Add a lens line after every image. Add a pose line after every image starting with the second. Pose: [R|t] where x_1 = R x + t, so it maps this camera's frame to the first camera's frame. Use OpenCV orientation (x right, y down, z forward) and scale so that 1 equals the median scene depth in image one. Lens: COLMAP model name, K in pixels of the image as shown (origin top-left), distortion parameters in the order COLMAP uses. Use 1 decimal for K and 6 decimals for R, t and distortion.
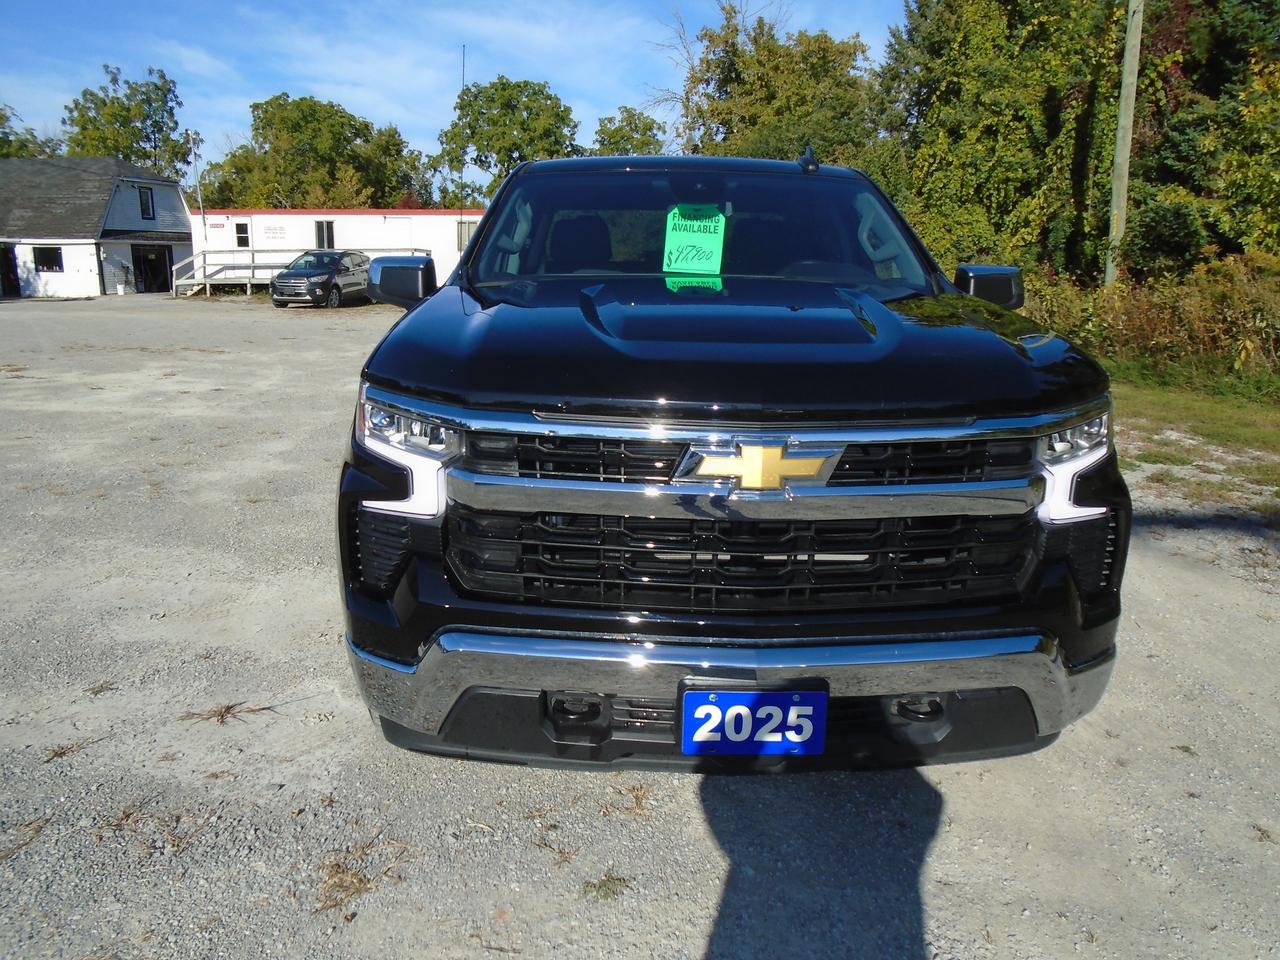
lens RADIAL K [[997.6, 0, 638.8], [0, 997.6, 478.5], [0, 0, 1]] dist [-0.008809, 0.001073]
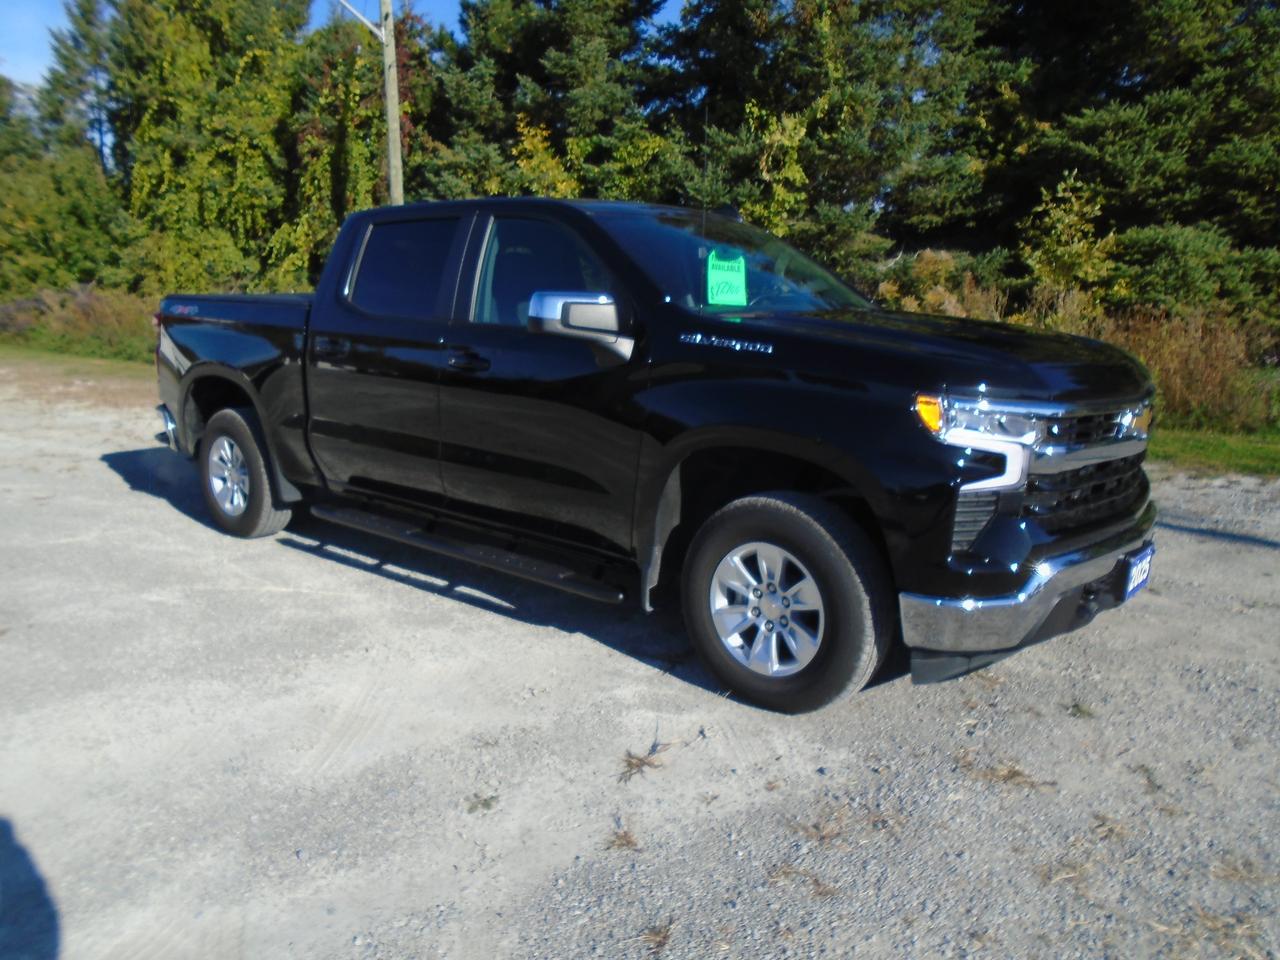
lens RADIAL K [[997.6, 0, 638.1], [0, 997.6, 482.1], [0, 0, 1]] dist [-0.008809, 0.001073]
pose [[0.660808, -0.154839, 0.734410, -0.161955], [0.167684, 0.984213, 0.056627, -0.013568], [-0.731584, 0.085729, 0.676340, 0.046857]]
